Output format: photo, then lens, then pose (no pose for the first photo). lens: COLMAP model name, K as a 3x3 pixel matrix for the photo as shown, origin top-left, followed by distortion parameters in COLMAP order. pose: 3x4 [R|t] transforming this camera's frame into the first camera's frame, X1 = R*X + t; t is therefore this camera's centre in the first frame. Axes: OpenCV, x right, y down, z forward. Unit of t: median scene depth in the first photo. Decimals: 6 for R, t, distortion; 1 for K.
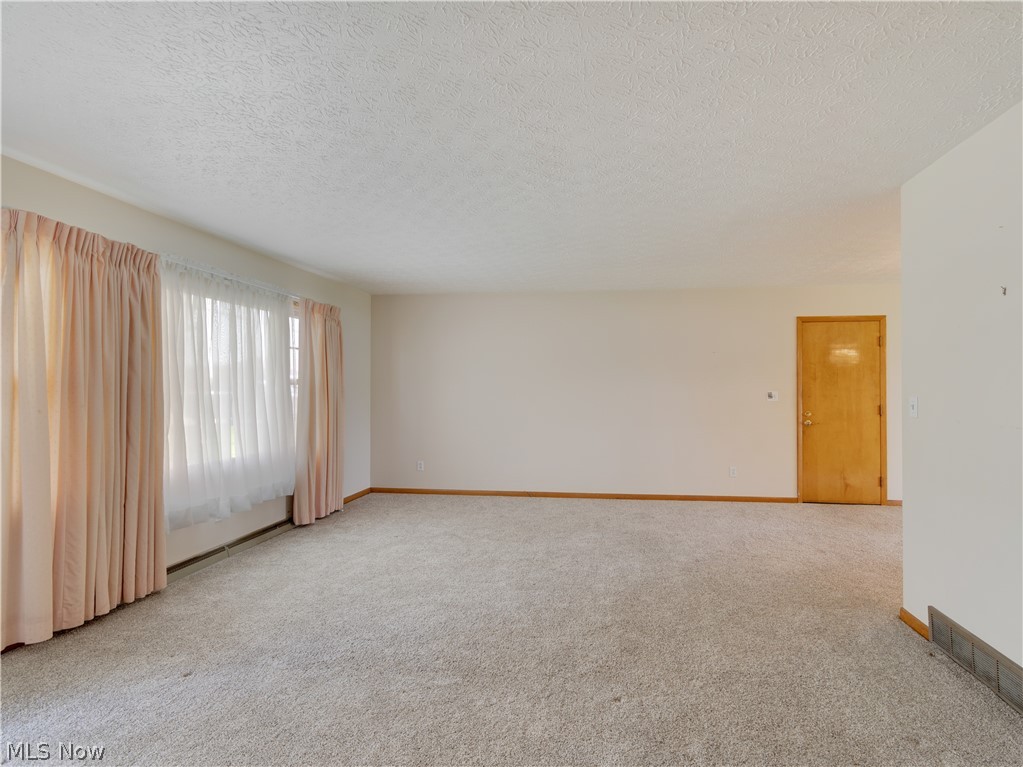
lens RADIAL K [[524.8, 0, 511.9], [0, 524.8, 387.3], [0, 0, 1]] dist [-0.000644, -0.002878]
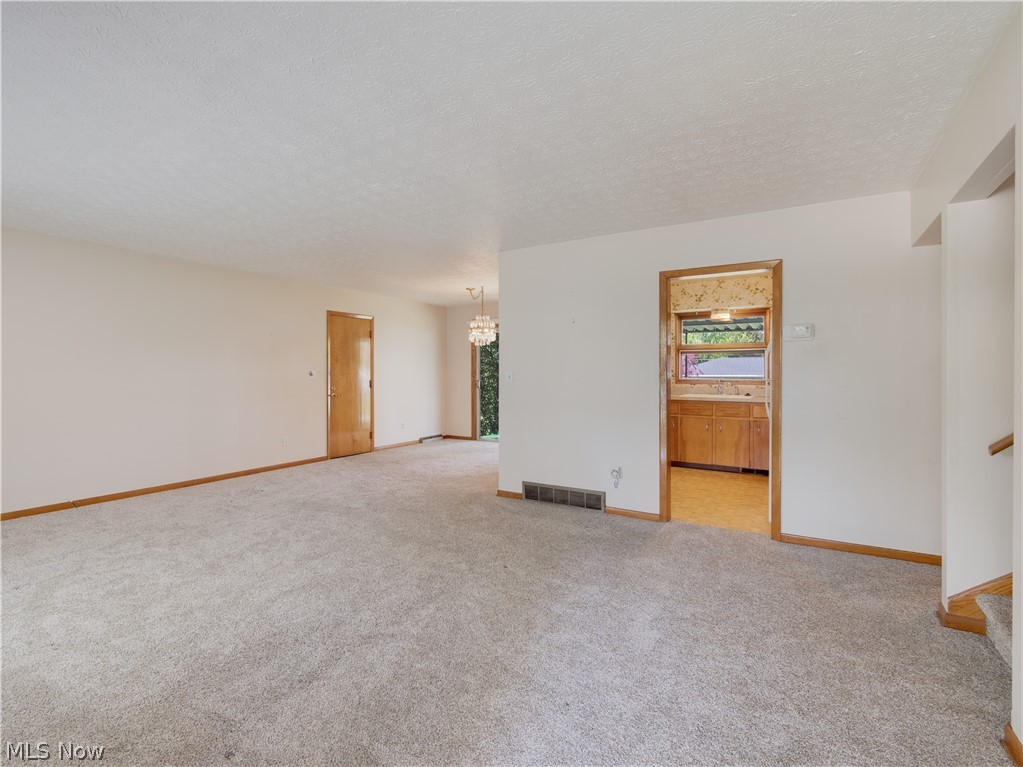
lens RADIAL K [[499.8, 0, 502.0], [0, 499.8, 376.1], [0, 0, 1]] dist [0.005080, 0.000338]
pose [[0.426025, -0.010020, 0.904656, -0.647129], [-0.004339, 0.999905, 0.013118, 0.007521], [-0.904701, -0.009514, 0.425941, 0.220845]]
